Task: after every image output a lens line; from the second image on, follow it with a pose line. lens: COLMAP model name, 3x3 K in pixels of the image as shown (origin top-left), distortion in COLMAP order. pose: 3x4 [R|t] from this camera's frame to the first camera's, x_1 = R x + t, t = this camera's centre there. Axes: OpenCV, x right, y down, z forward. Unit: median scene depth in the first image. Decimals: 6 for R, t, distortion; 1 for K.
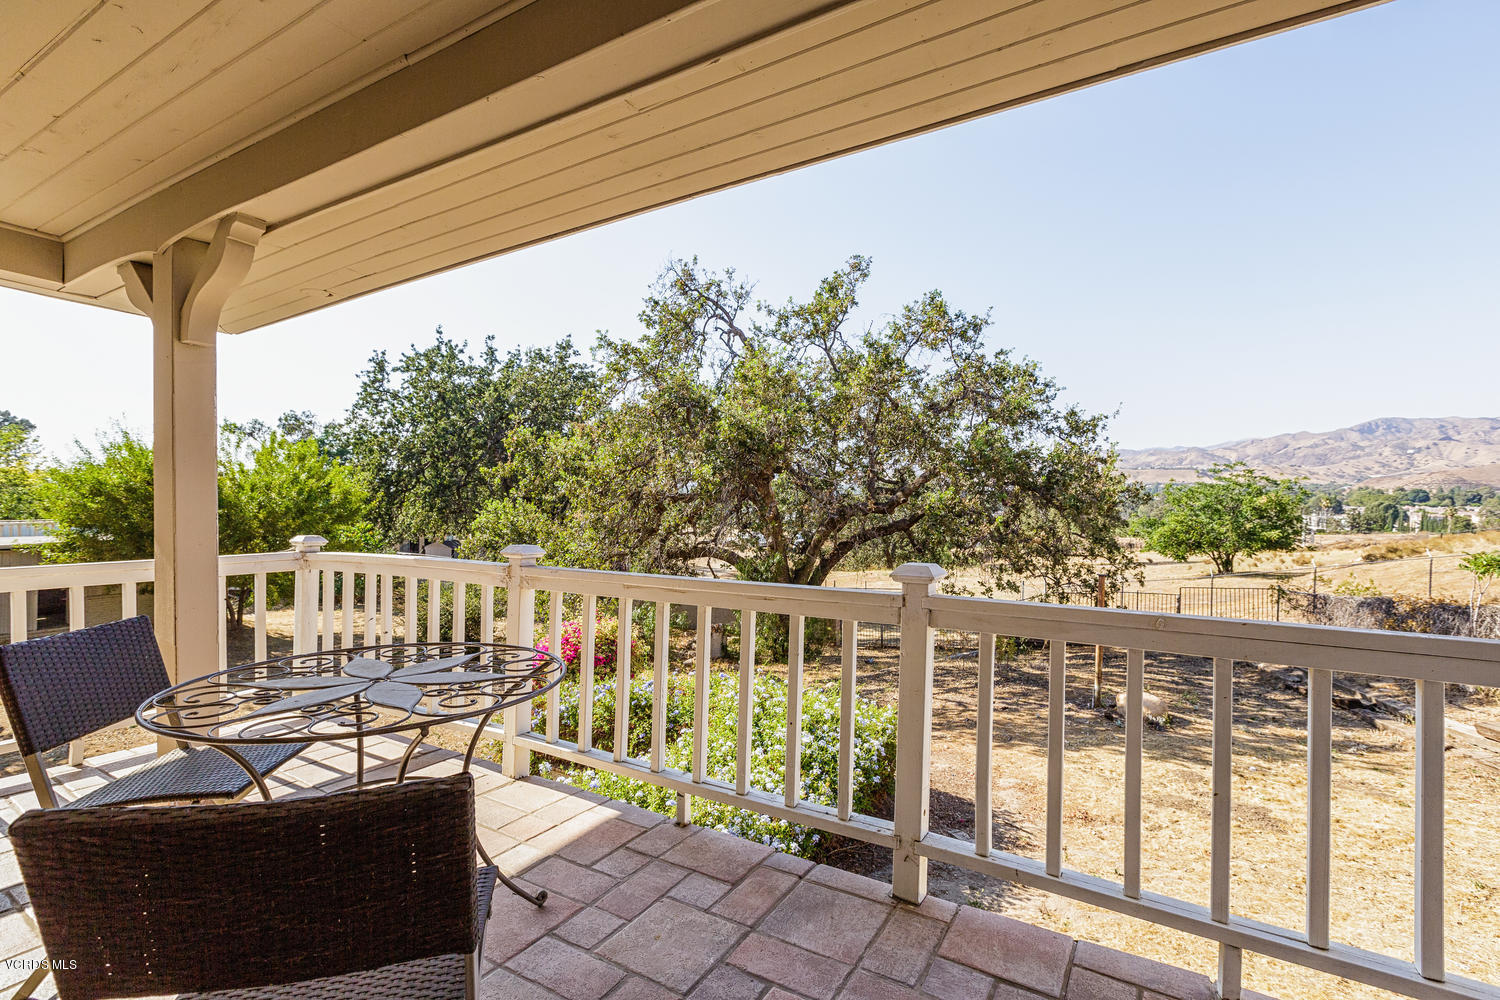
lens RADIAL K [[680.5, 0, 755.7], [0, 680.5, 502.4], [0, 0, 1]] dist [-0.005935, 0.000509]
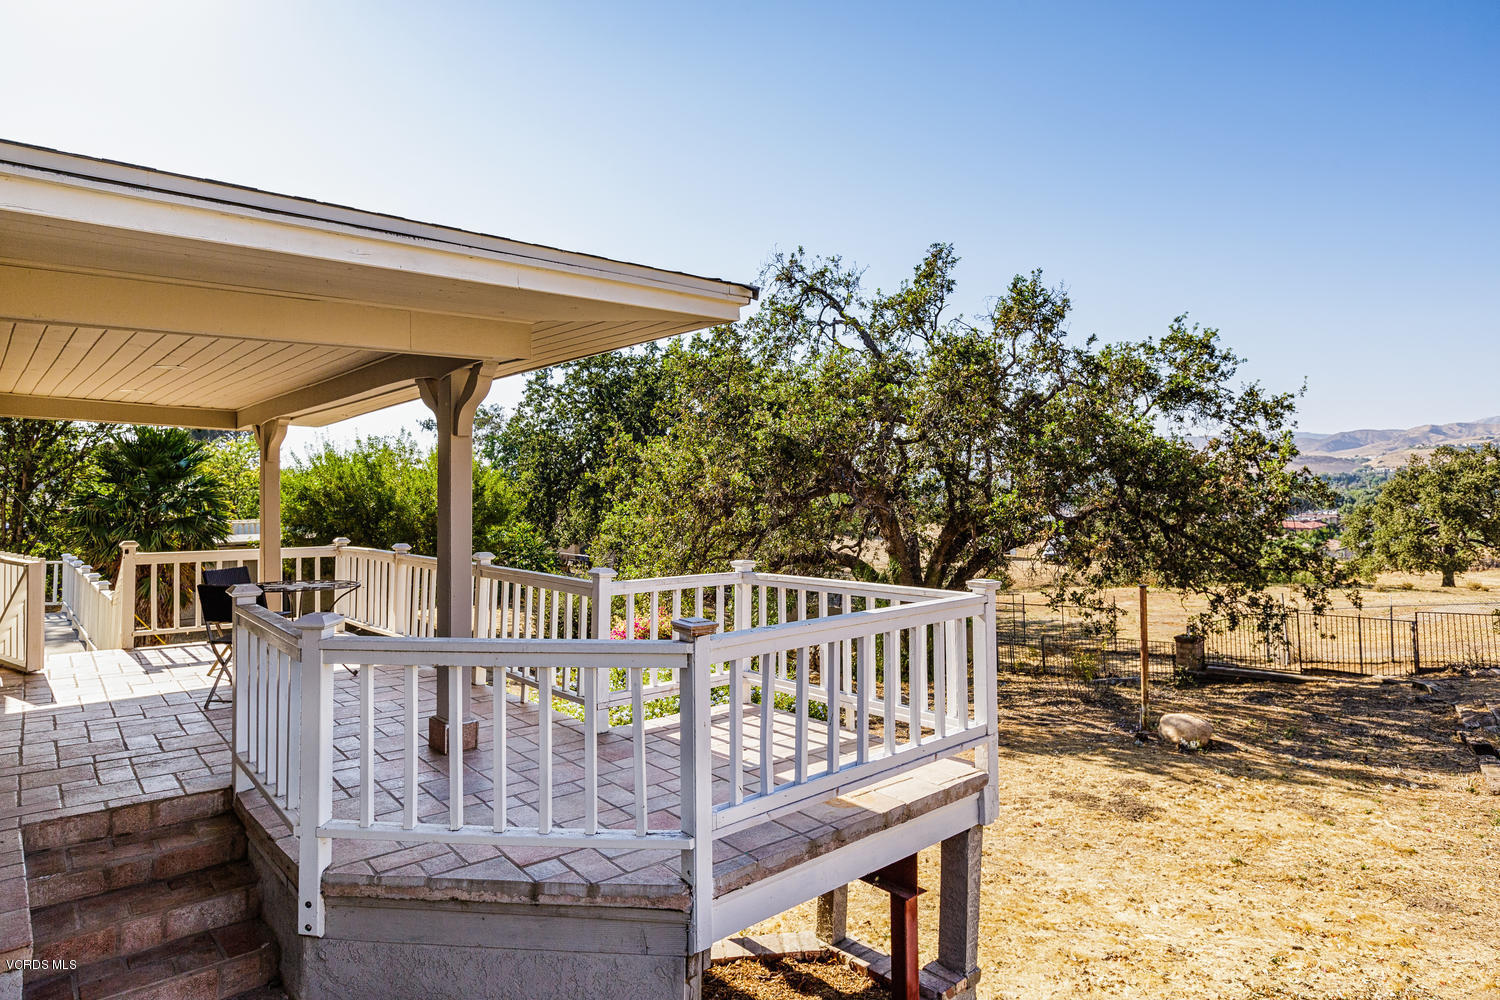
lens RADIAL K [[909.4, 0, 777.0], [0, 909.4, 457.3], [0, 0, 1]] dist [-0.020241, 0.001322]
pose [[0.950930, -0.019079, -0.308816, 0.267057], [0.006818, 0.999147, -0.040734, -0.013428], [0.309330, 0.036630, 0.950249, -0.214848]]
